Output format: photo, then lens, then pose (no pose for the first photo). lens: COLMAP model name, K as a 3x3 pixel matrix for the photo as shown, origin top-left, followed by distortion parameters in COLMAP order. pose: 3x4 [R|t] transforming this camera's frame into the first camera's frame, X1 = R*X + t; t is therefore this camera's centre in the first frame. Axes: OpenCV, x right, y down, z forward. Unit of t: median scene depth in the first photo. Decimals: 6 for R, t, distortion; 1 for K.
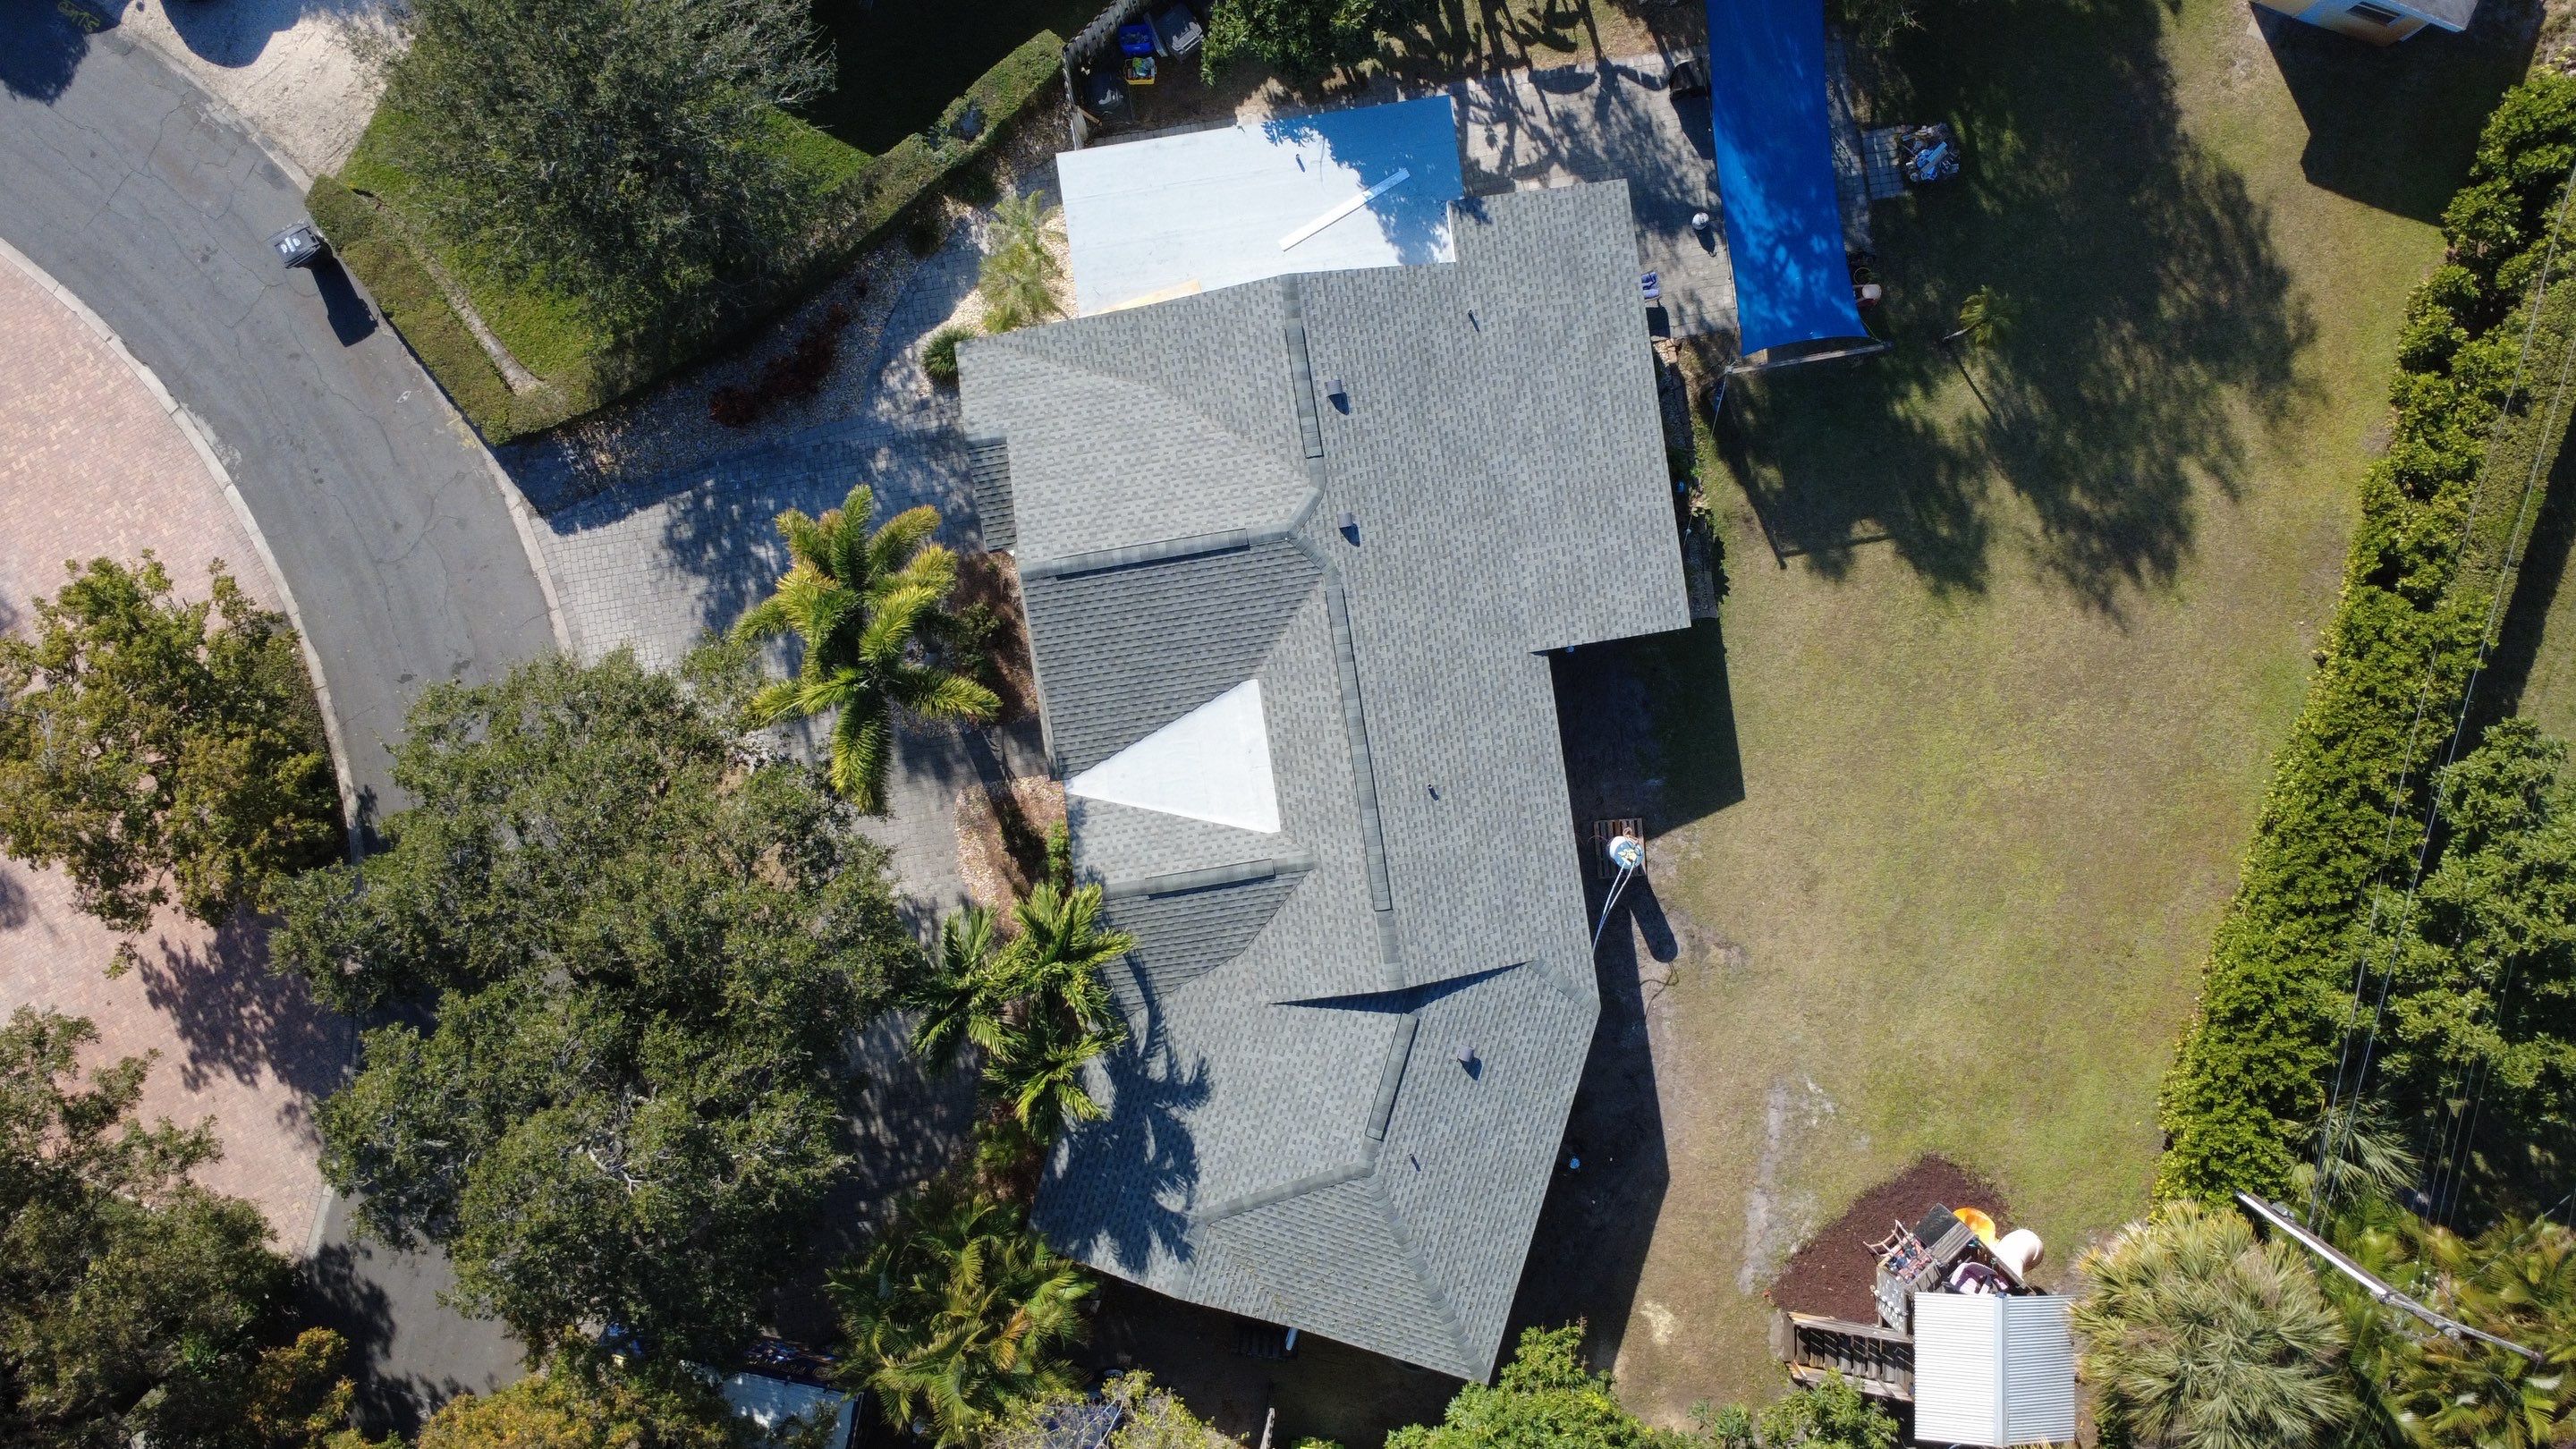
lens RADIAL K [[1868.1, 0, 1303.4], [0, 1868.1, 733.0], [0, 0, 1]] dist [0.000541, 0.007657]
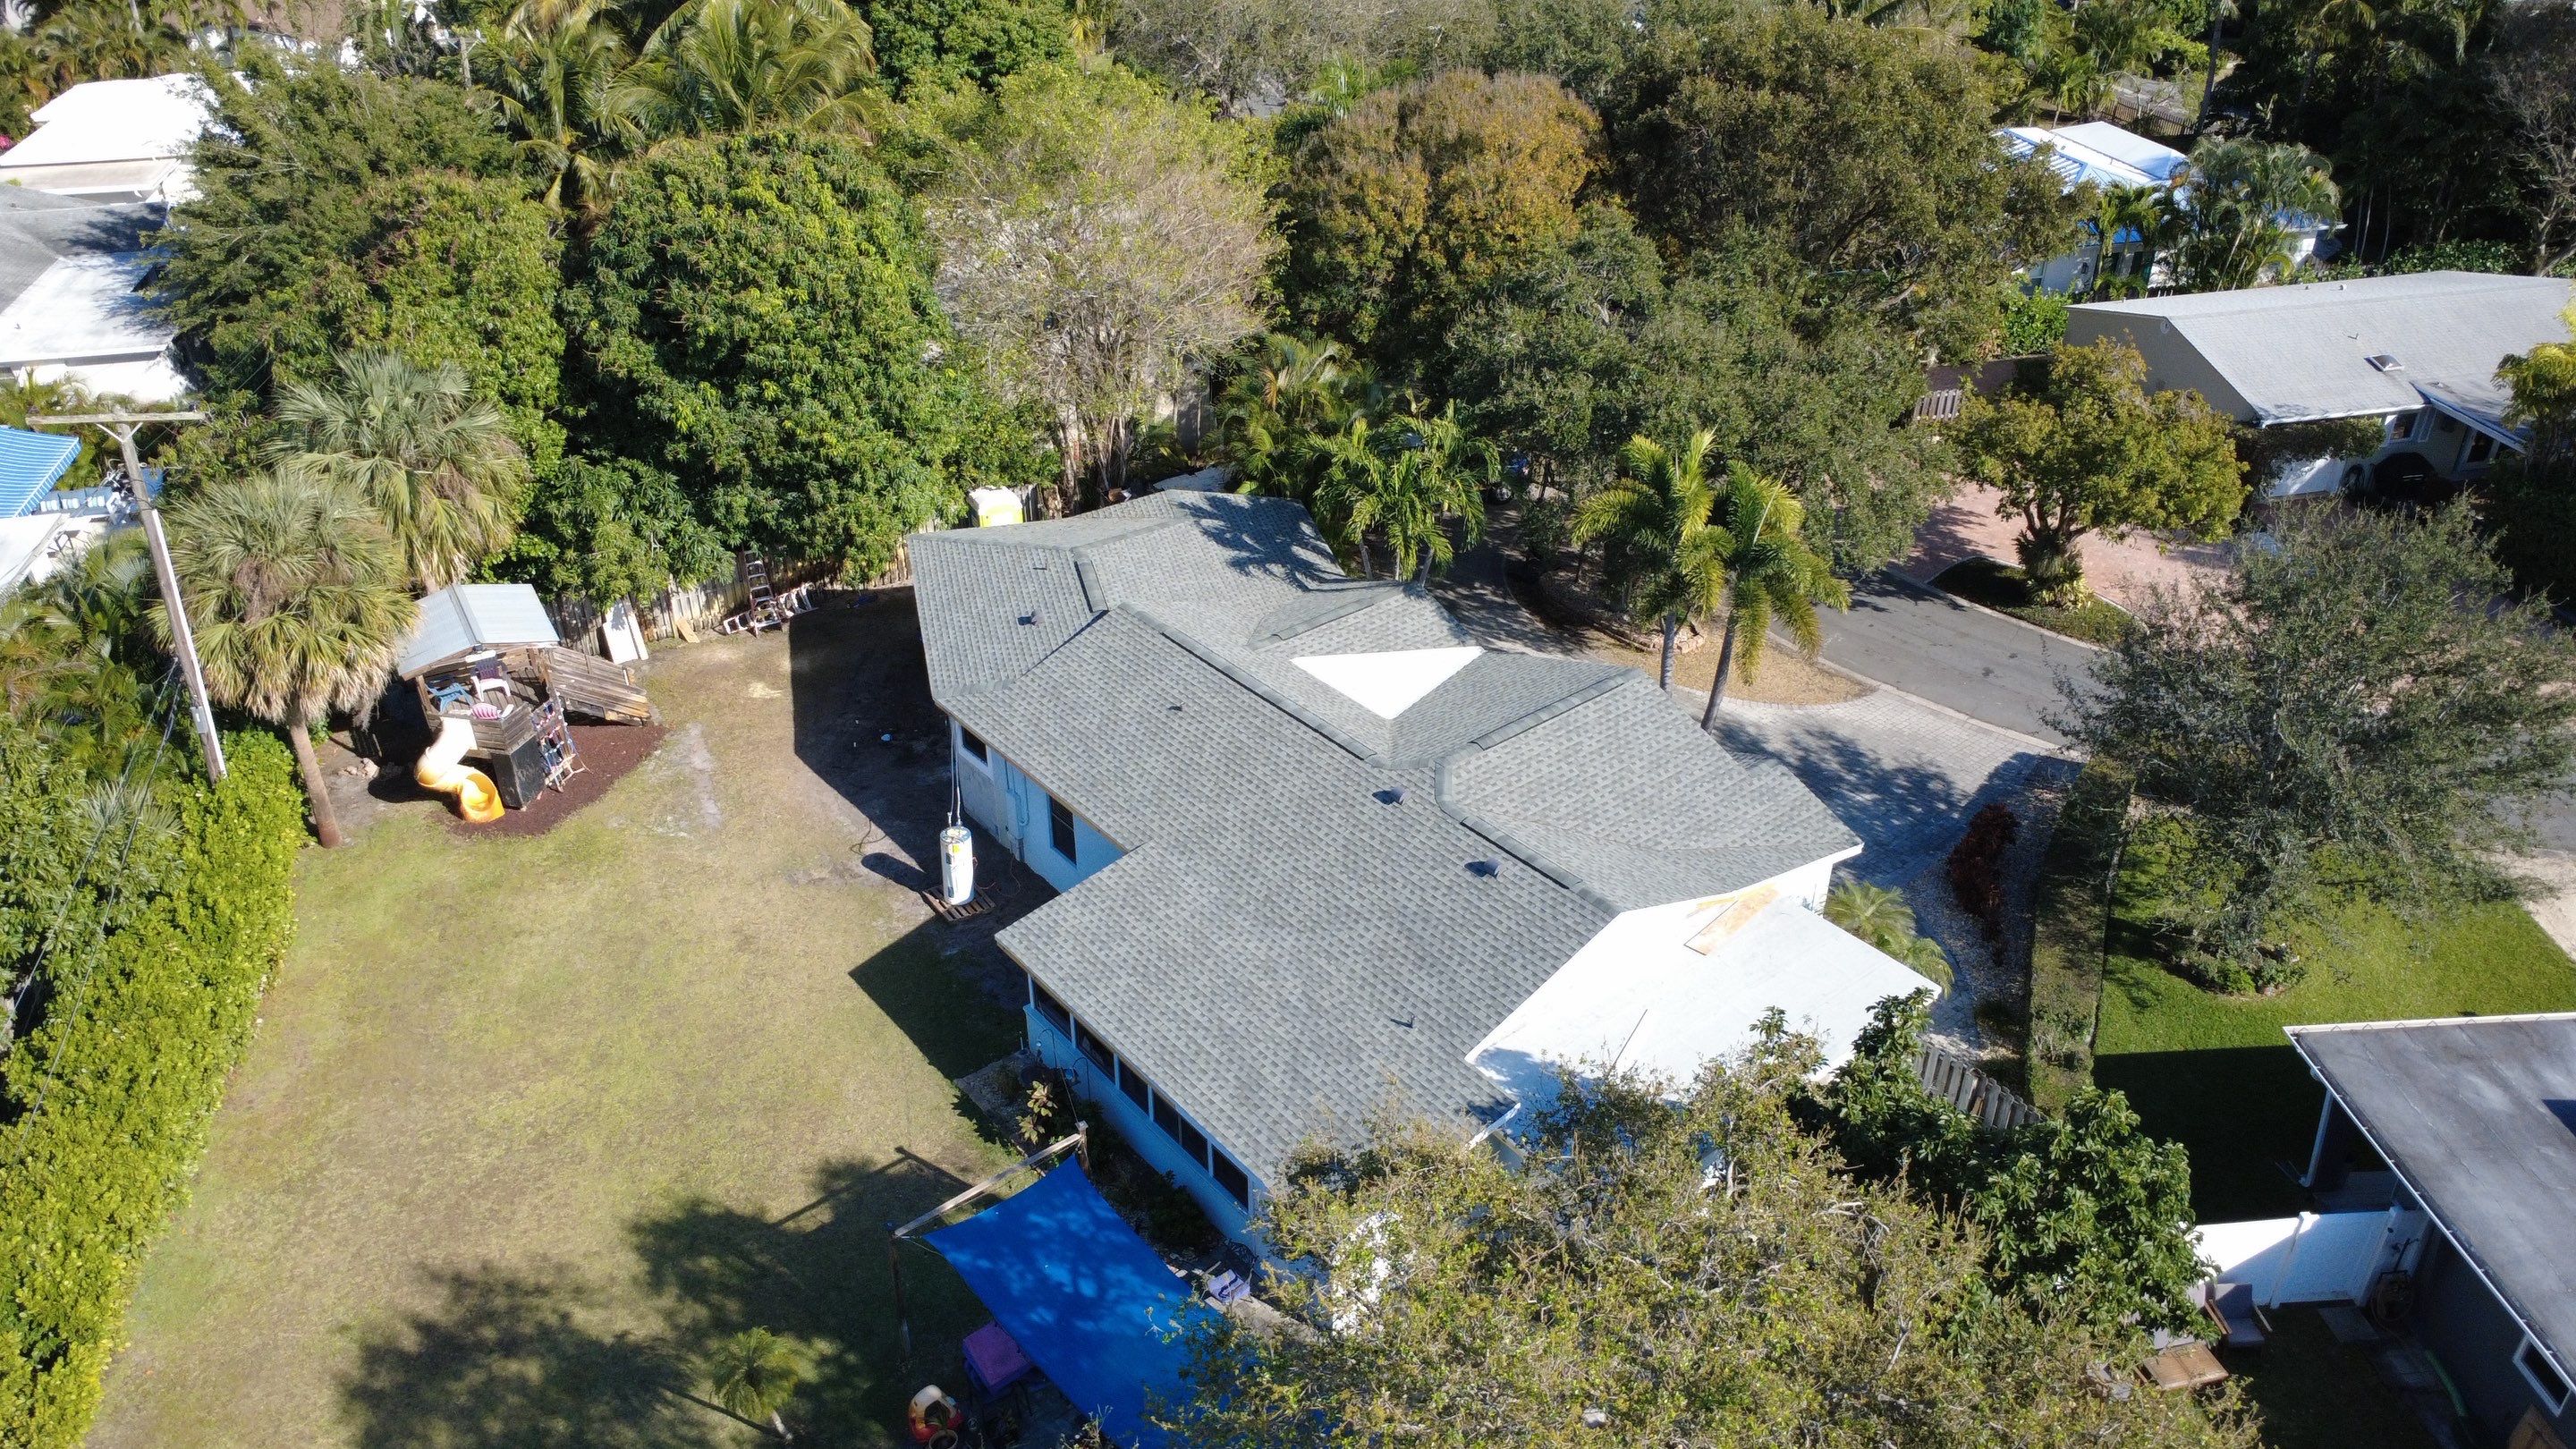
lens RADIAL K [[1868.1, 0, 1282.3], [0, 1868.1, 731.5], [0, 0, 1]] dist [0.000541, 0.007657]
pose [[-0.863906, 0.262658, -0.429740, 0.411348], [-0.503573, -0.465571, 0.727776, -0.661197], [-0.008918, 0.845136, 0.534477, 0.435029]]
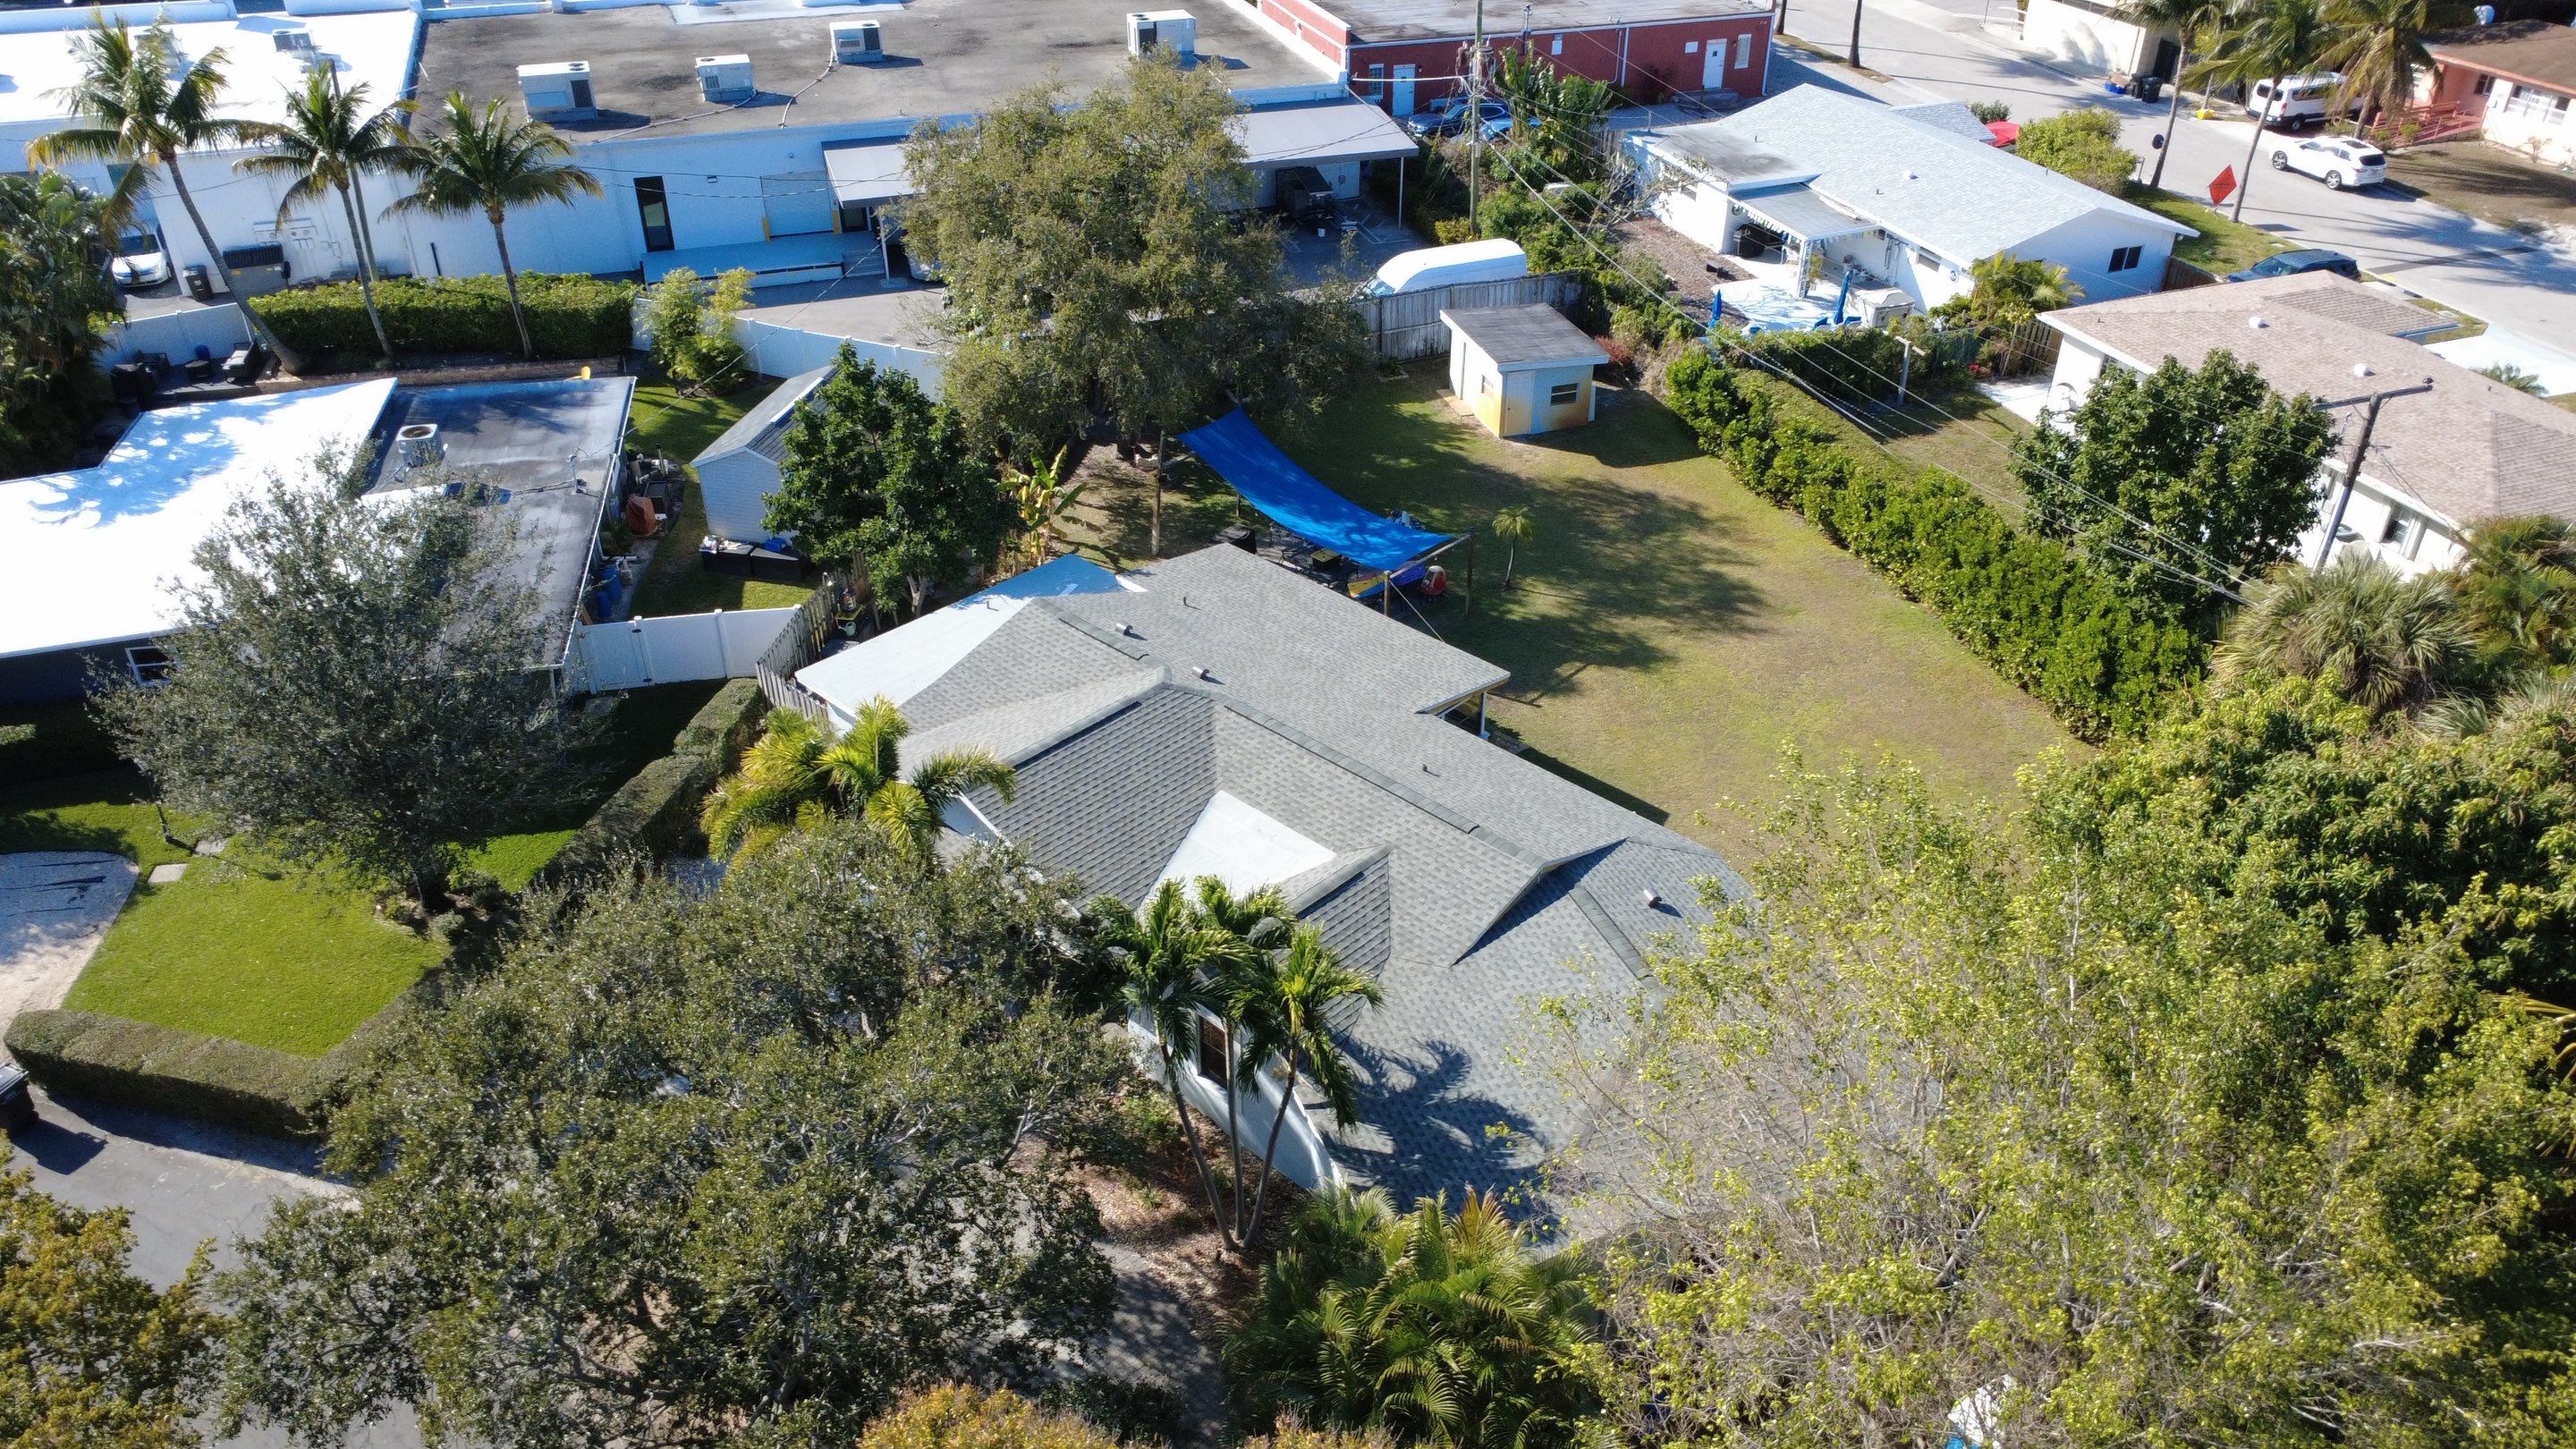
lens RADIAL K [[1868.1, 0, 1301.8], [0, 1868.1, 733.7], [0, 0, 1]] dist [0.000541, 0.007657]
pose [[0.789872, -0.337089, 0.512321, -0.442896], [0.613155, 0.417786, -0.670445, 0.589747], [0.011960, 0.843698, 0.536685, 0.408712]]
